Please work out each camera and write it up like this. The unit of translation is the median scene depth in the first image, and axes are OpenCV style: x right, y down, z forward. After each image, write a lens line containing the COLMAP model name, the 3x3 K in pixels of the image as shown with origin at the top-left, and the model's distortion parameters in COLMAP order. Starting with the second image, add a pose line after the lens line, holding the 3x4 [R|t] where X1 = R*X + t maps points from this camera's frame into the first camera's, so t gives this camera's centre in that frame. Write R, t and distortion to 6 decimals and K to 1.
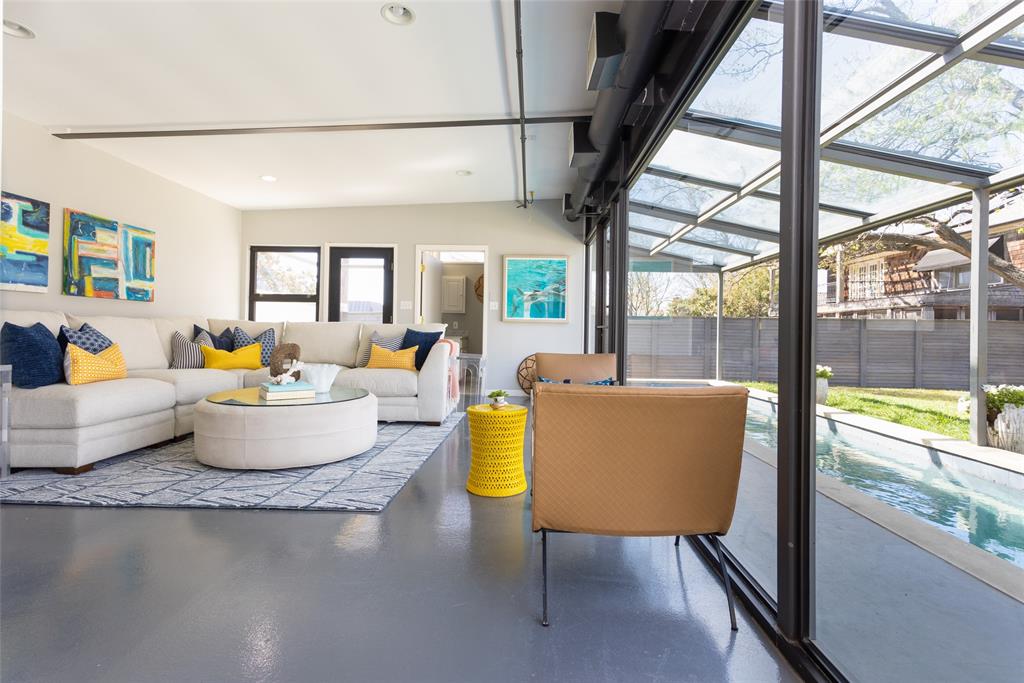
lens RADIAL K [[496.1, 0, 507.7], [0, 496.1, 312.6], [0, 0, 1]] dist [0.002302, 0.000533]
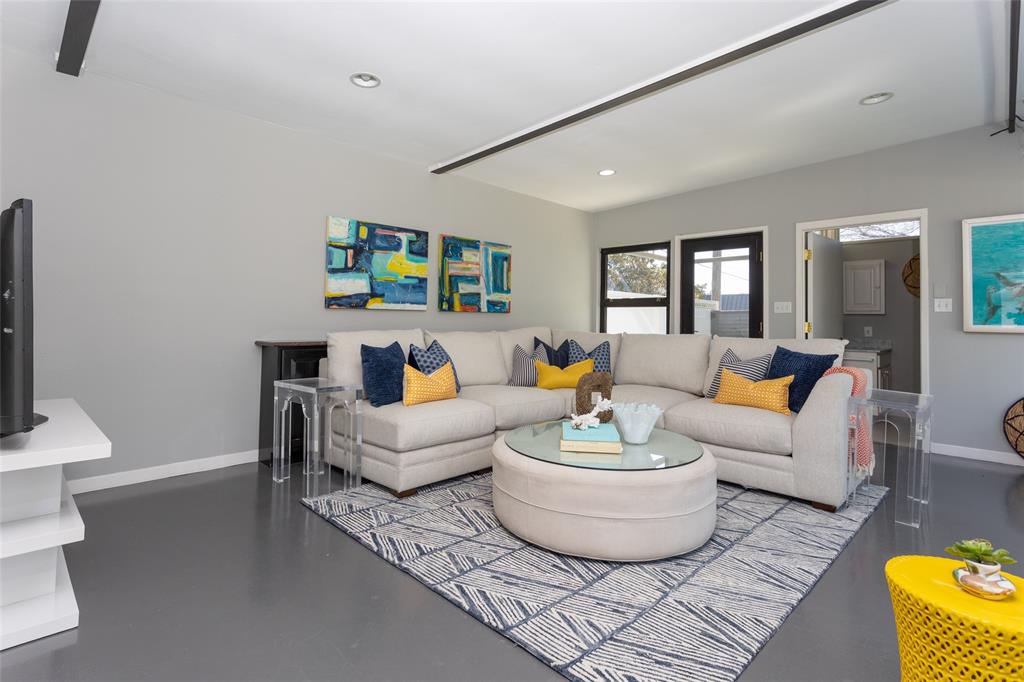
lens RADIAL K [[496.1, 0, 507.7], [0, 496.1, 312.1], [0, 0, 1]] dist [0.002302, 0.000533]
pose [[0.738078, -0.020428, -0.674406, -0.014472], [0.028690, 0.999588, 0.001121, -0.027764], [0.674105, -0.020176, 0.738360, 0.253296]]
